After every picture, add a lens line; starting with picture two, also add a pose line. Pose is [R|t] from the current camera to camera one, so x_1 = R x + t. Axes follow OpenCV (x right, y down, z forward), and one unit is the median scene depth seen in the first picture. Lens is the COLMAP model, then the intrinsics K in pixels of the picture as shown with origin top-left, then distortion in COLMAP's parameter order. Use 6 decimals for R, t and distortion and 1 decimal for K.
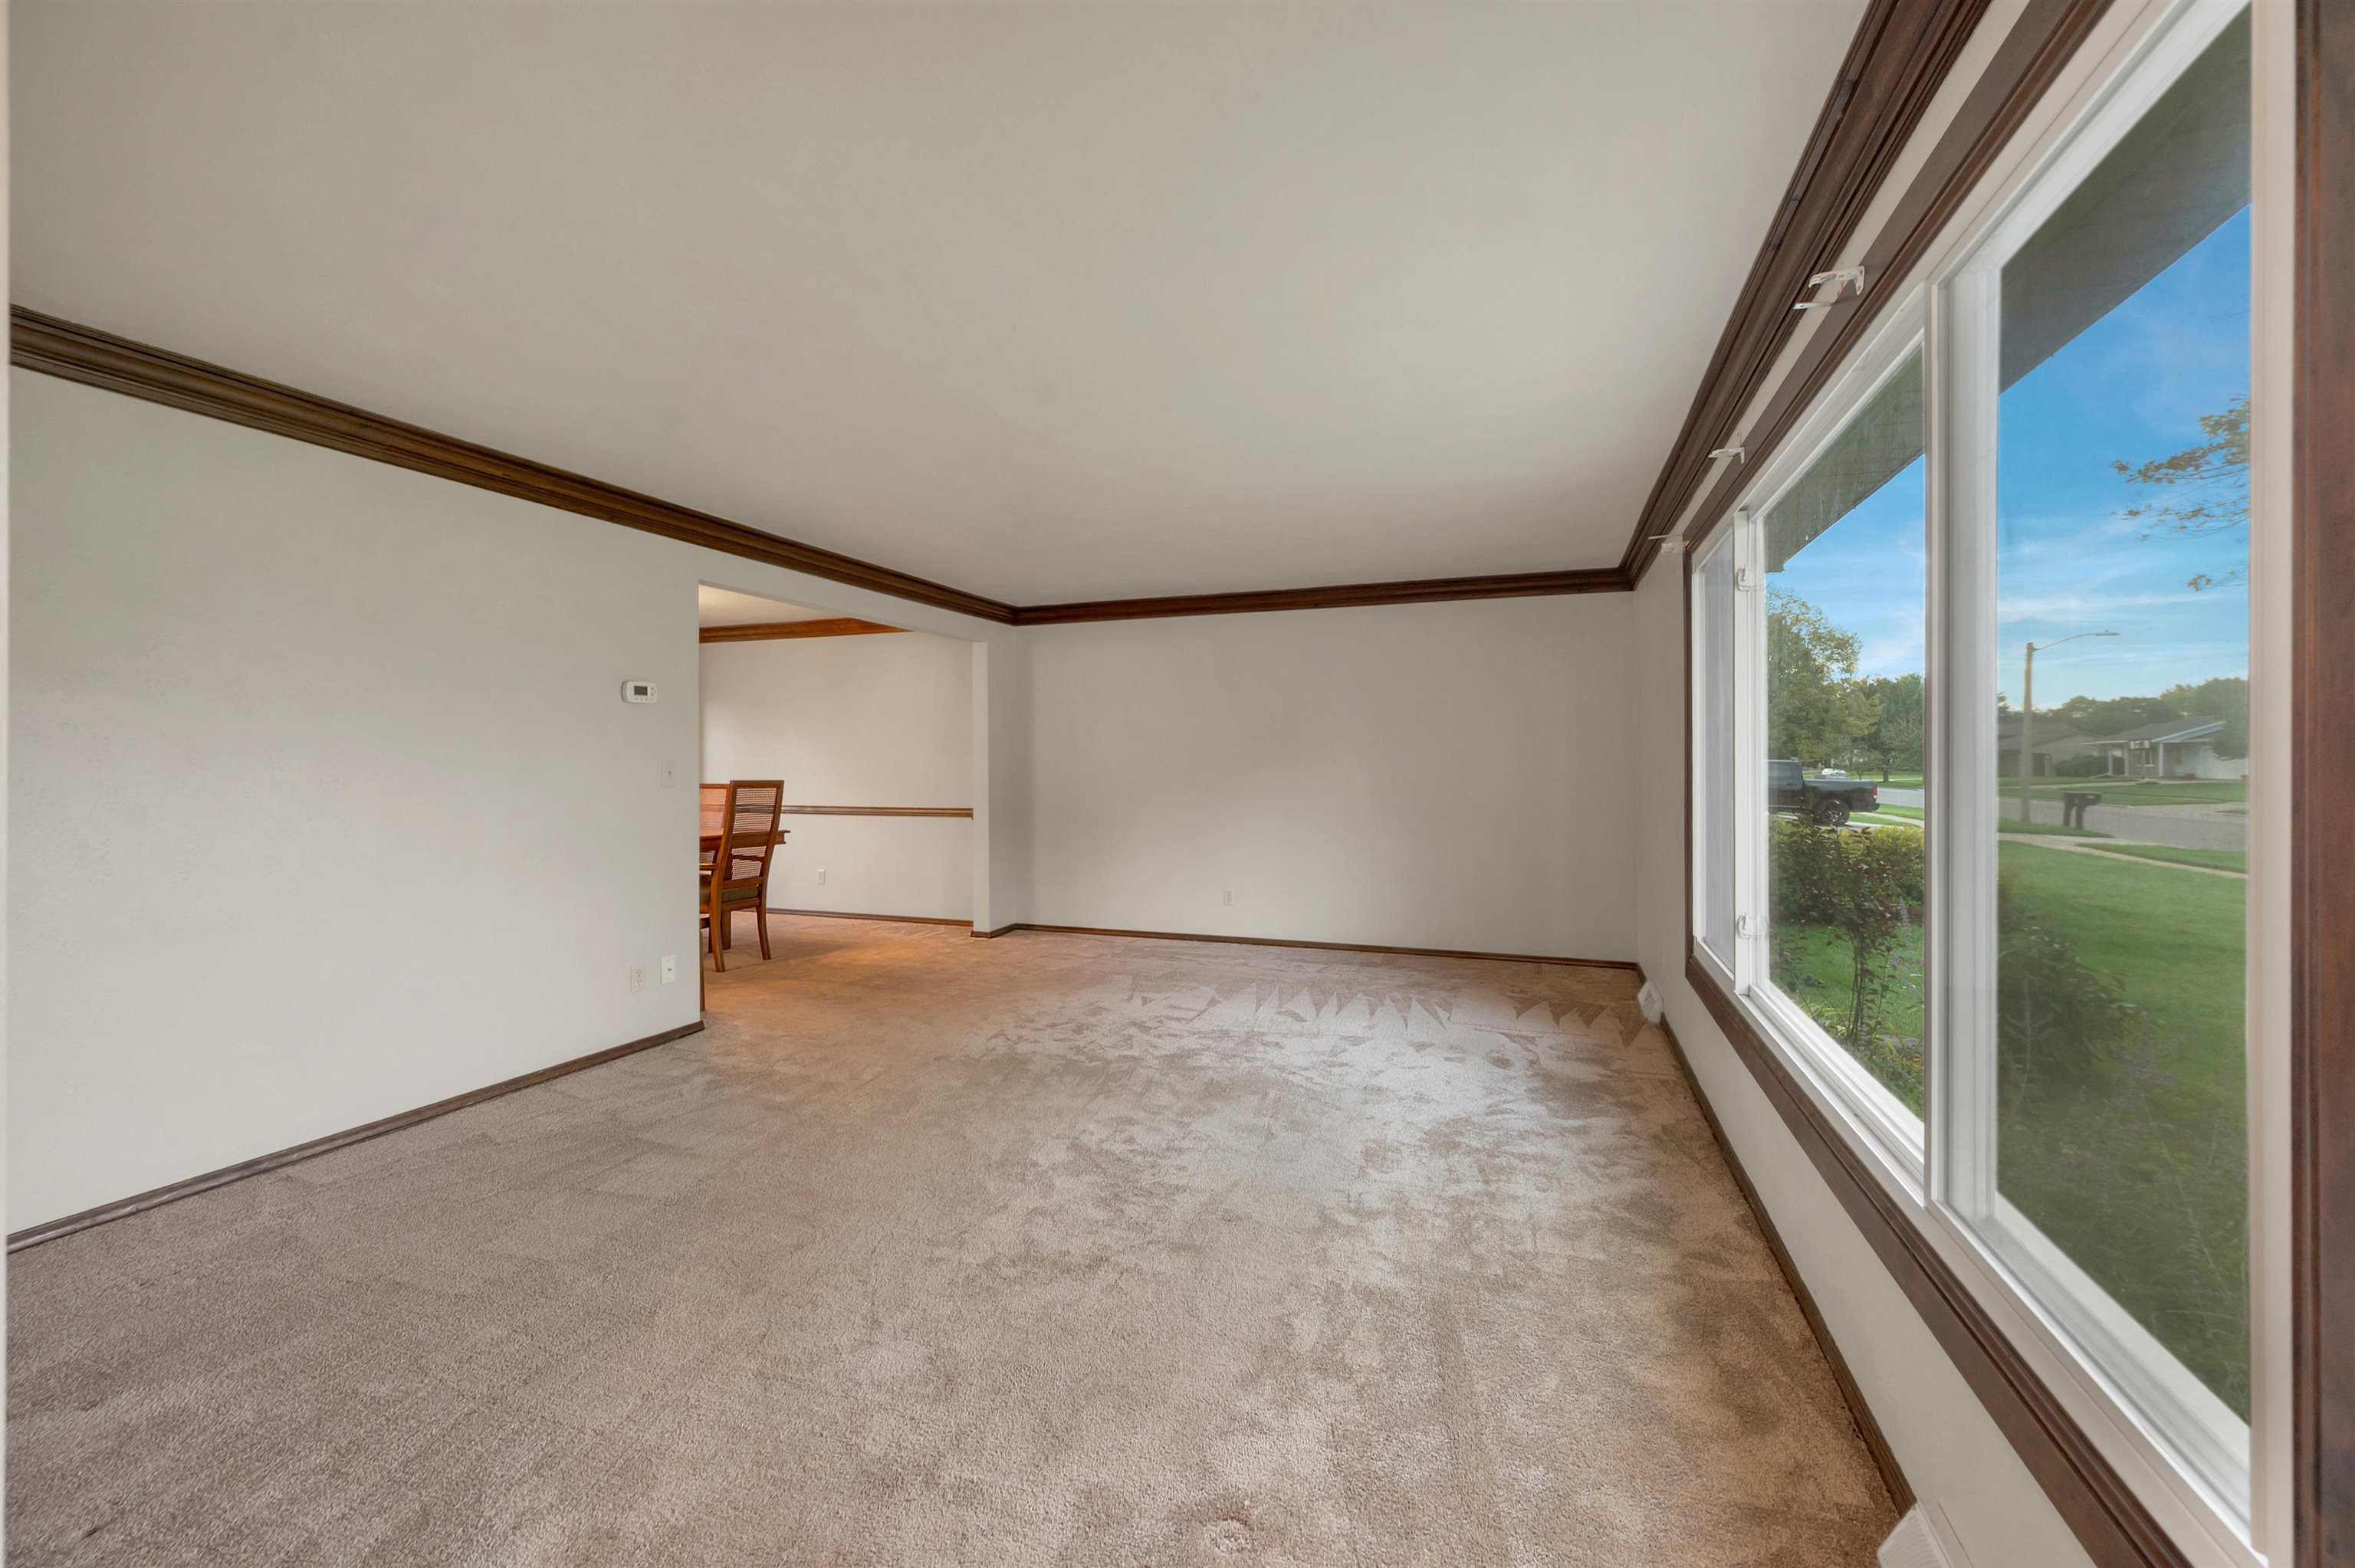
lens RADIAL K [[958.8, 0, 1173.8], [0, 958.8, 772.9], [0, 0, 1]] dist [-0.004070, 0.001161]
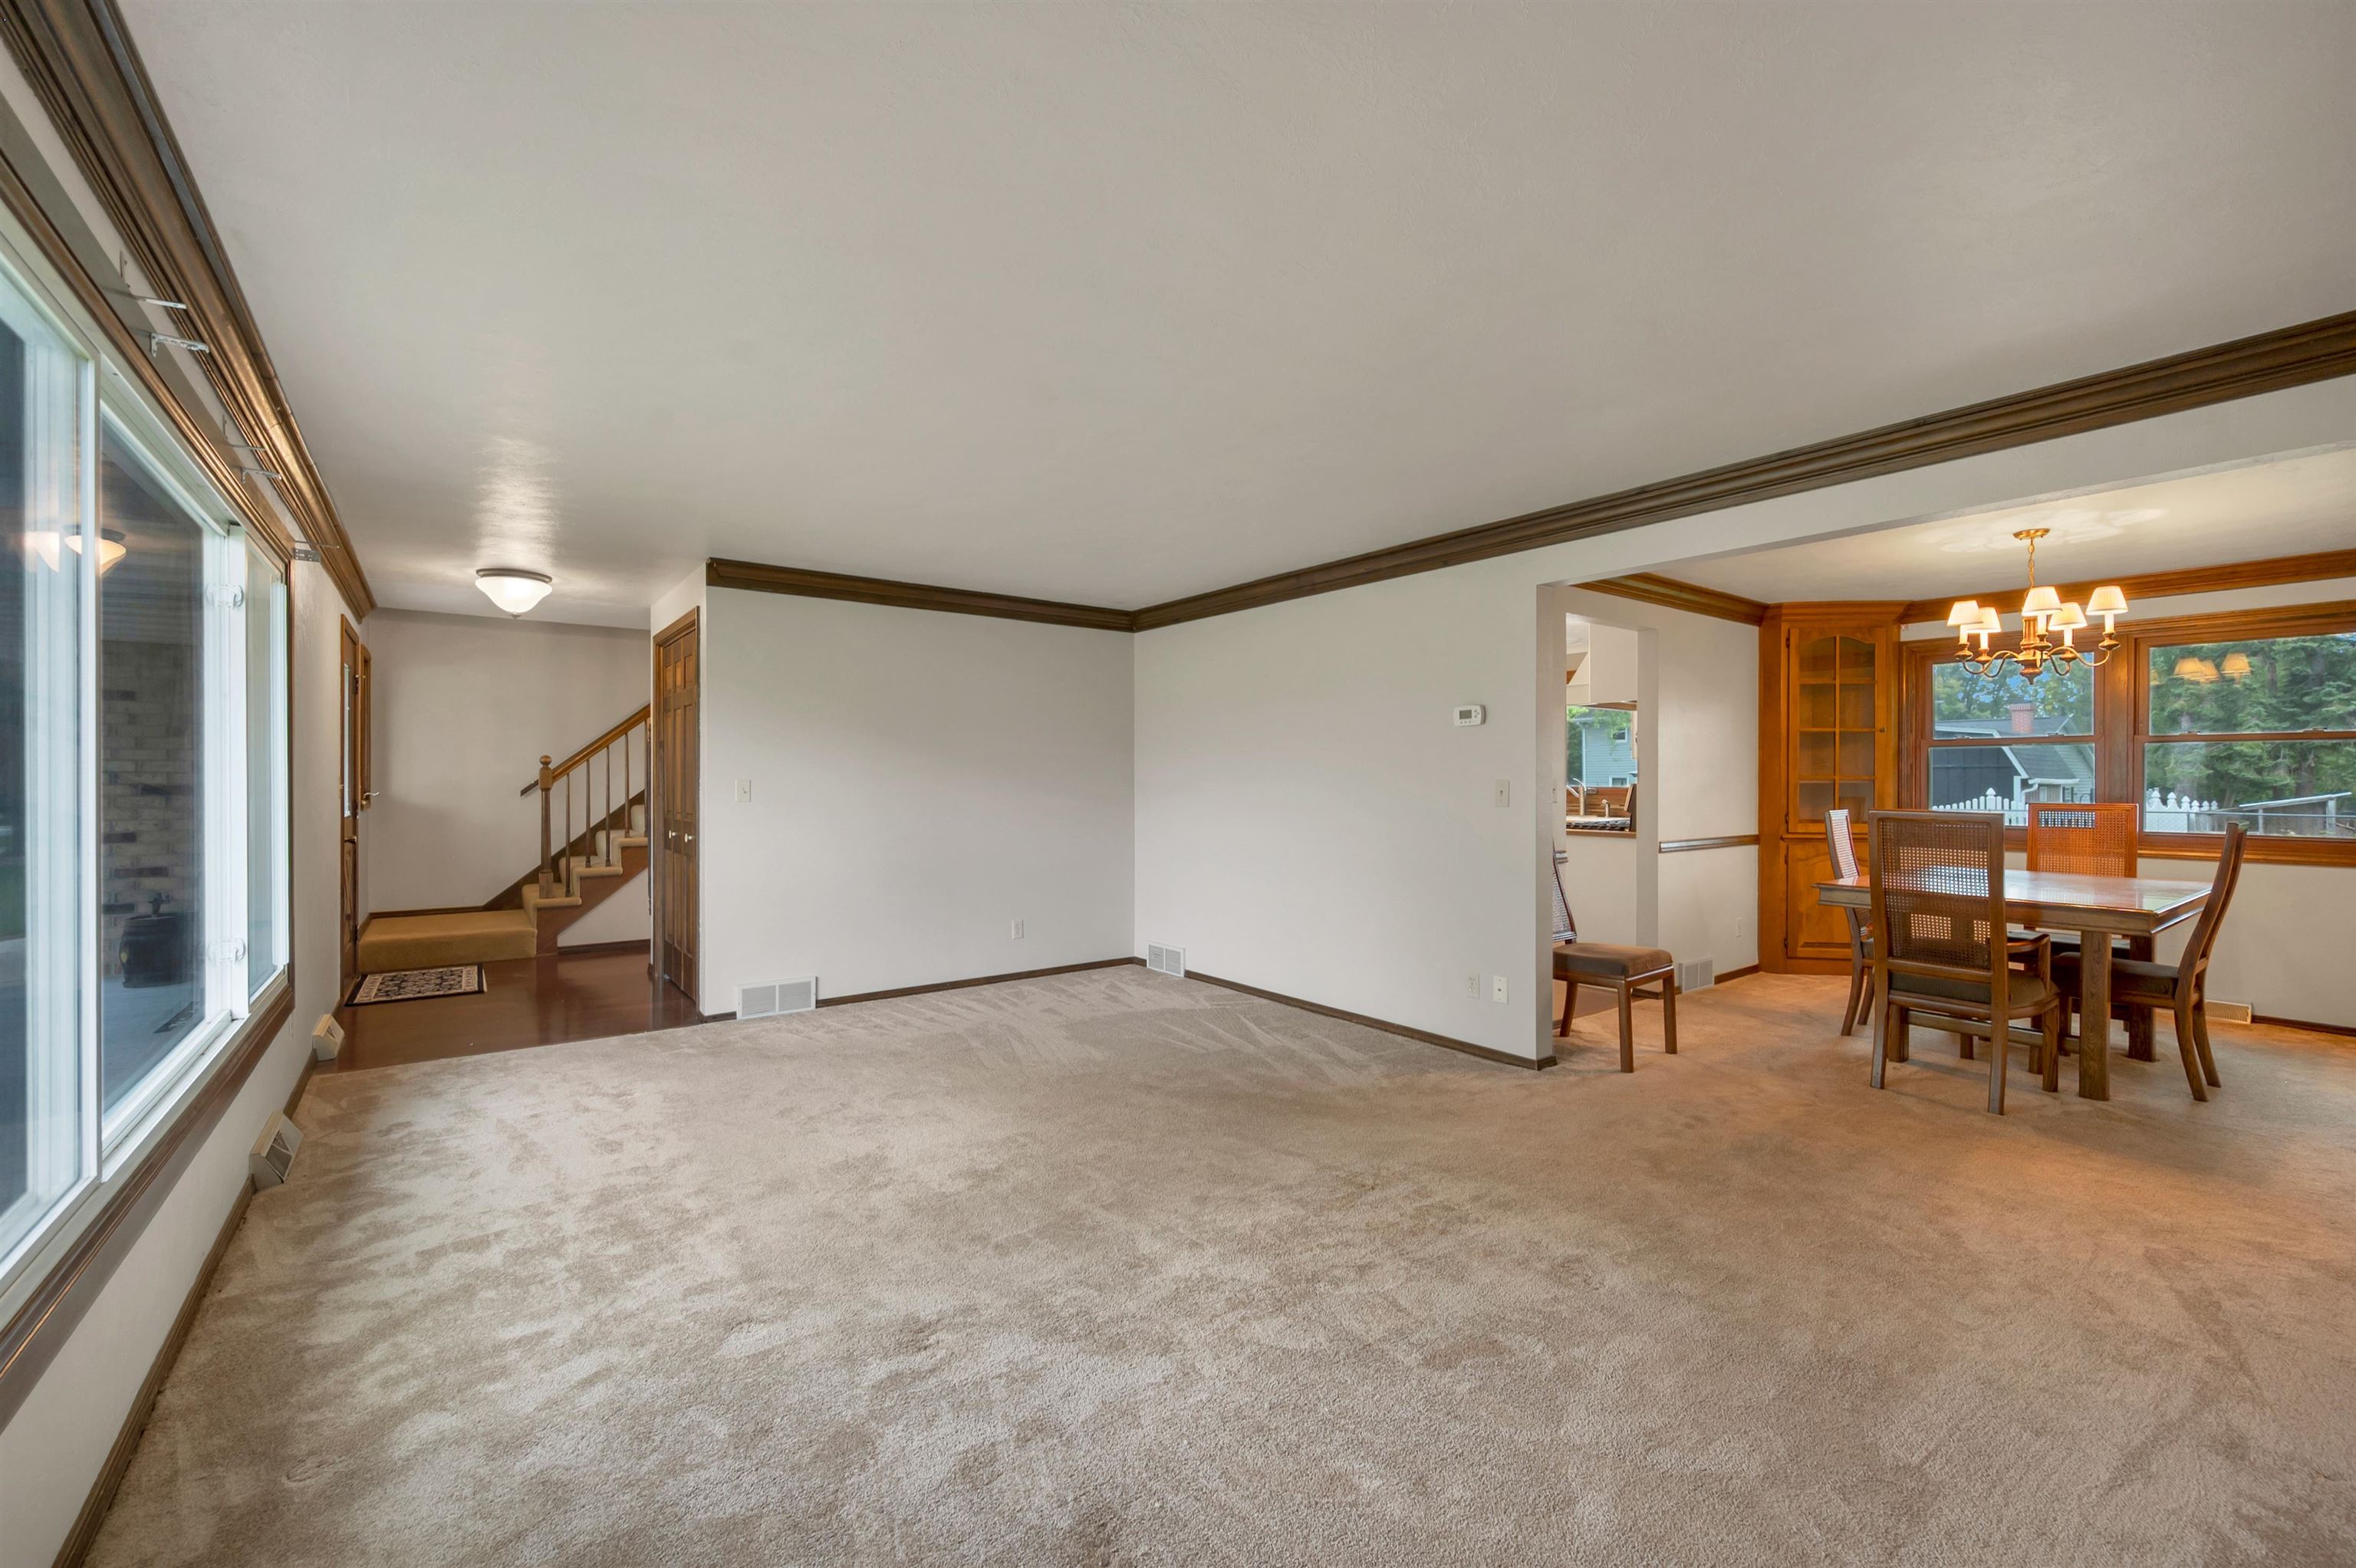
lens RADIAL K [[959.2, 0, 1169.7], [0, 959.2, 781.1], [0, 0, 1]] dist [-0.004070, 0.001161]
pose [[-0.538611, -0.009859, -0.842497, 0.524654], [-0.016410, 0.999865, -0.001209, -0.004583], [0.842395, 0.013175, -0.538700, 1.310100]]
